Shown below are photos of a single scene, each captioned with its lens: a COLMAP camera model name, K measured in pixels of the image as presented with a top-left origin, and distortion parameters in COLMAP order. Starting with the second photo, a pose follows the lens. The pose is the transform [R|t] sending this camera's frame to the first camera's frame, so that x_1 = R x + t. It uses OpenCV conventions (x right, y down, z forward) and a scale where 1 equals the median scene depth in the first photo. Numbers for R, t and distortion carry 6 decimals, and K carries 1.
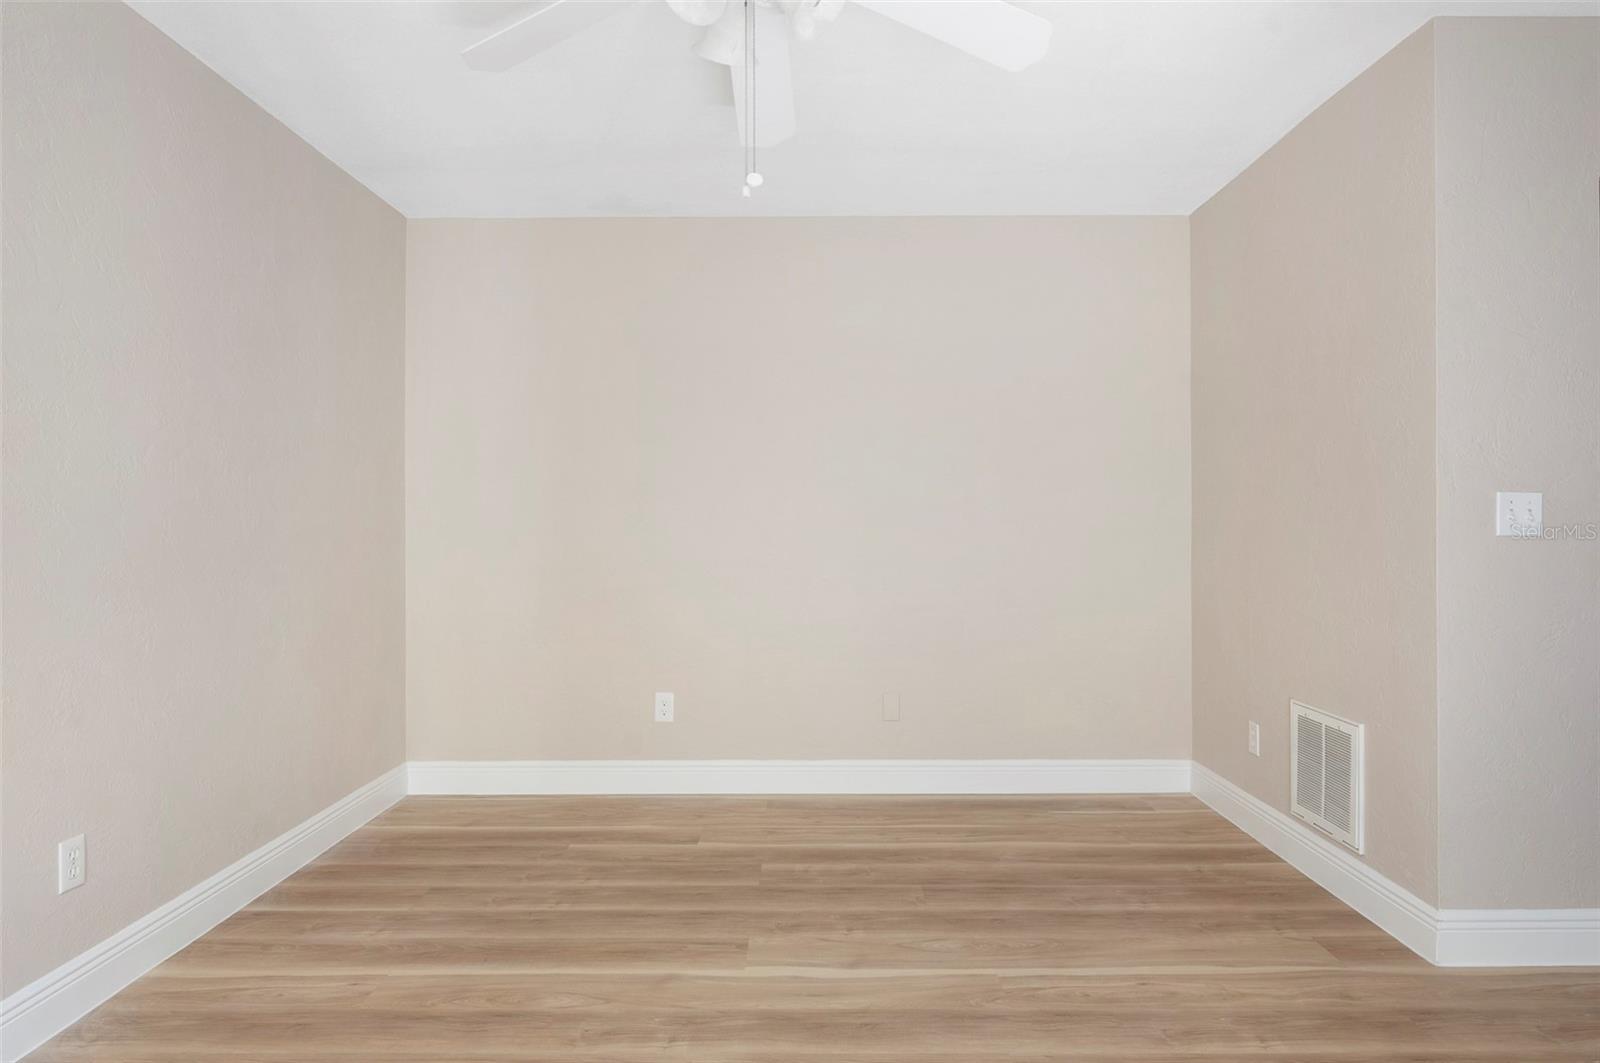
lens RADIAL K [[929.8, 0, 802.6], [0, 929.8, 520.5], [0, 0, 1]] dist [-0.008590, -0.000623]
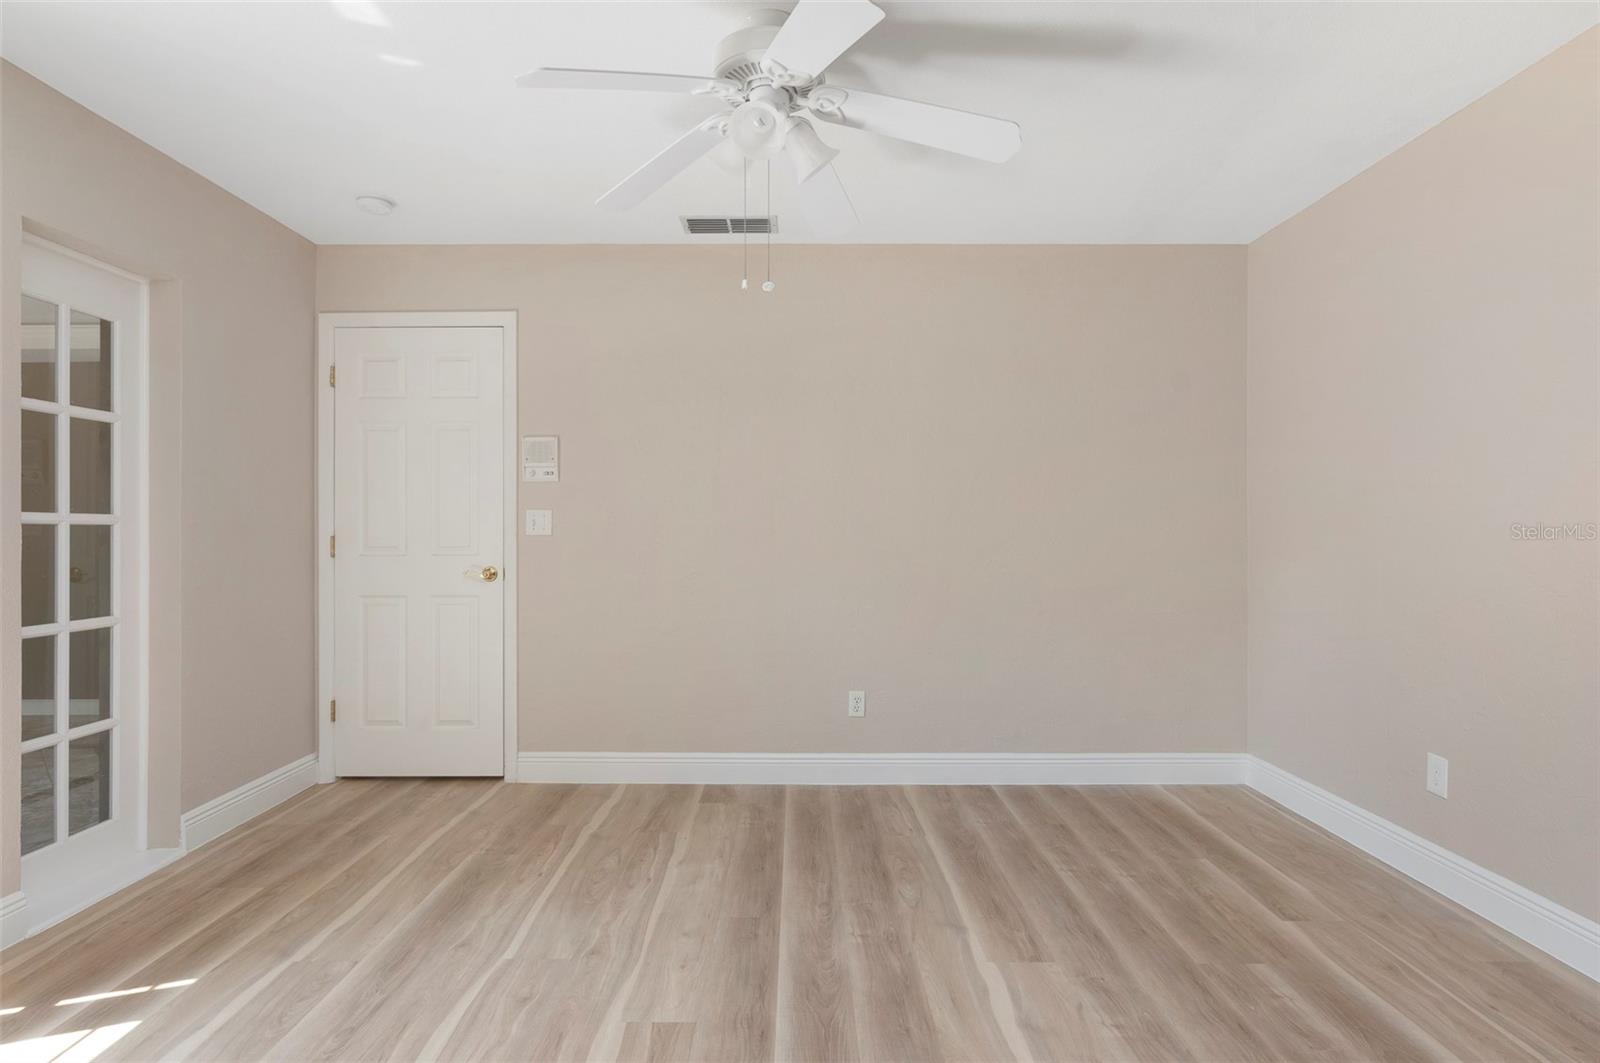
lens RADIAL K [[831.6, 0, 796.9], [0, 831.6, 525.1], [0, 0, 1]] dist [0.002418, 0.001696]
pose [[-0.005542, -0.002186, -0.999982, 0.724703], [0.002696, 0.999994, -0.002201, -0.003030], [0.999981, -0.002708, -0.005536, 0.658395]]
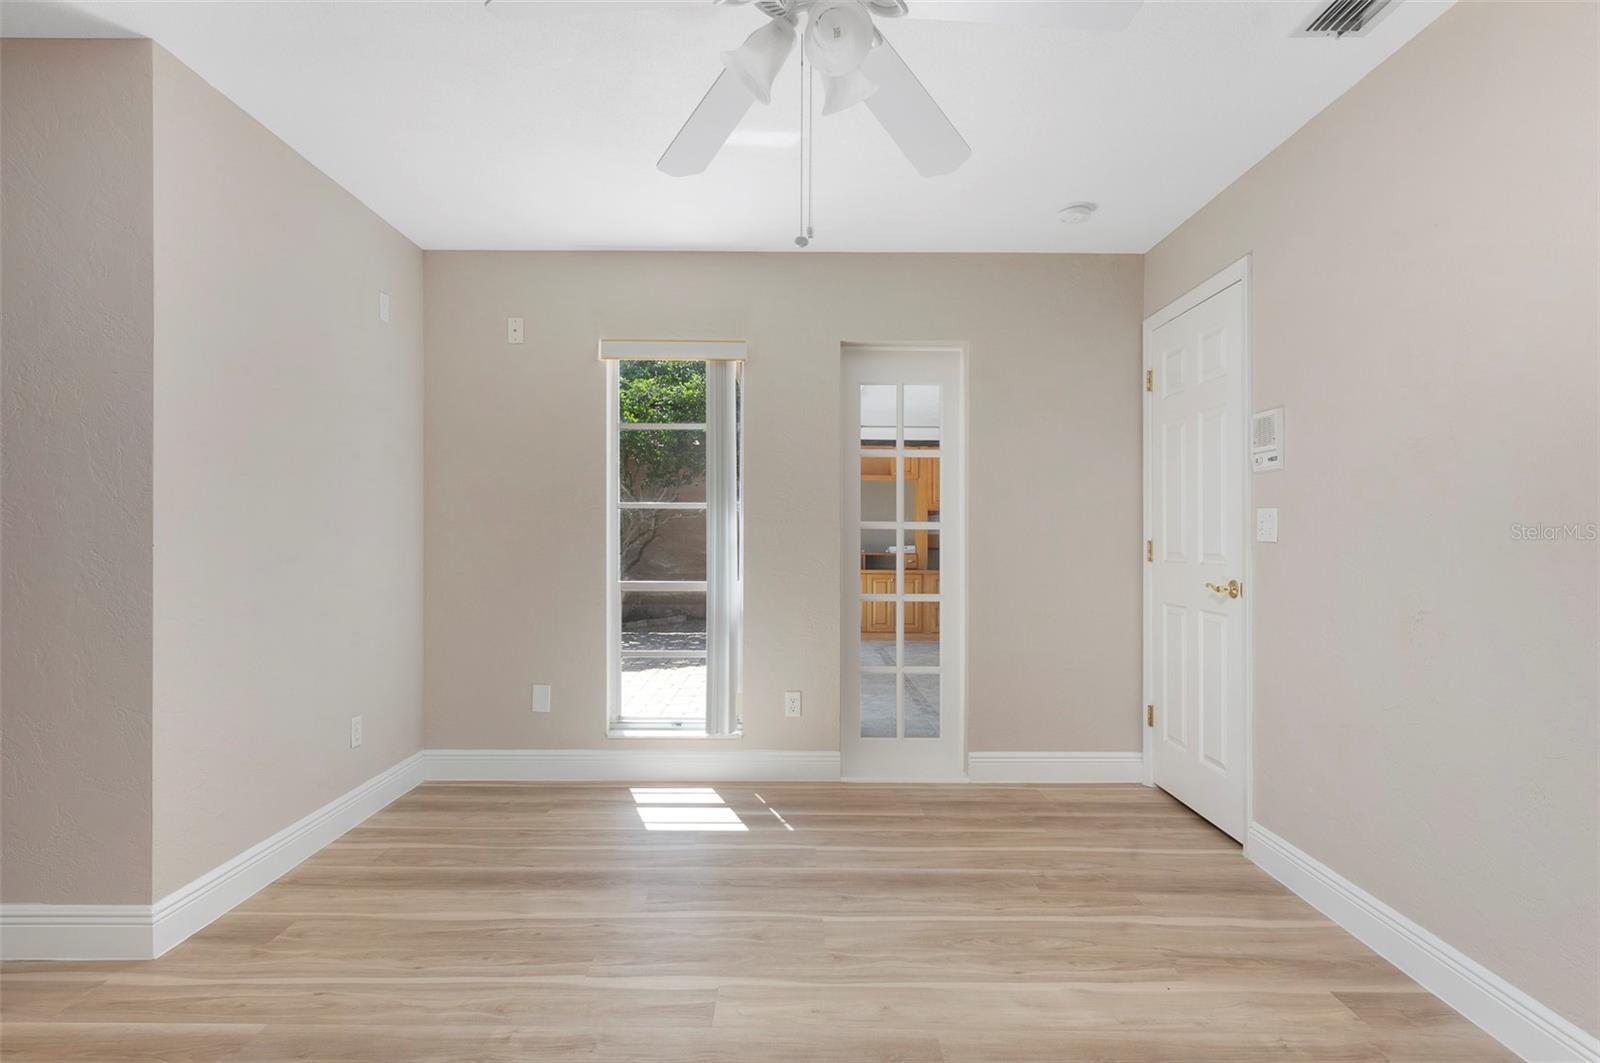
lens RADIAL K [[831.6, 0, 767.3], [0, 831.6, 532.3], [0, 0, 1]] dist [0.002418, 0.001696]
pose [[-0.999804, -0.001401, 0.019726, -0.017093], [-0.001452, 0.999996, -0.002554, 0.001070], [-0.019722, -0.002583, -0.999802, 1.250666]]
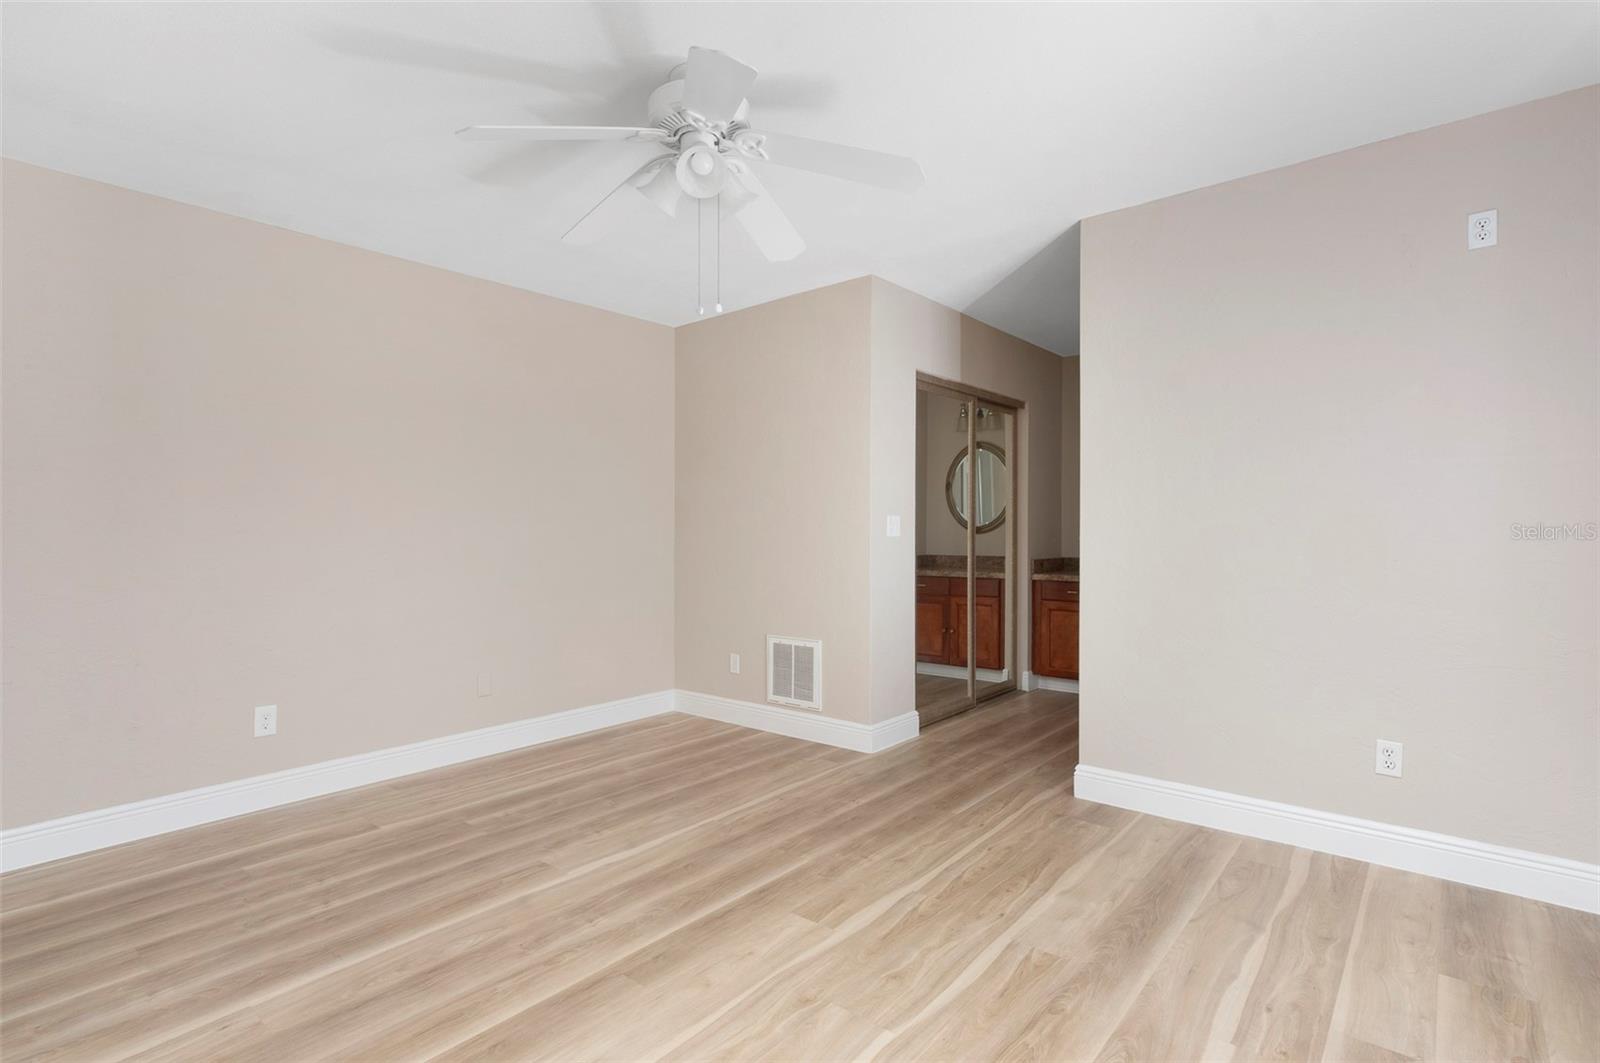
lens RADIAL K [[777.7, 0, 813.1], [0, 777.7, 531.9], [0, 0, 1]] dist [0.002149, 0.000062]
pose [[0.629818, -0.002813, 0.776738, -0.576585], [0.004672, 0.999989, -0.000166, 0.004657], [-0.776729, 0.003734, 0.629824, 0.036757]]
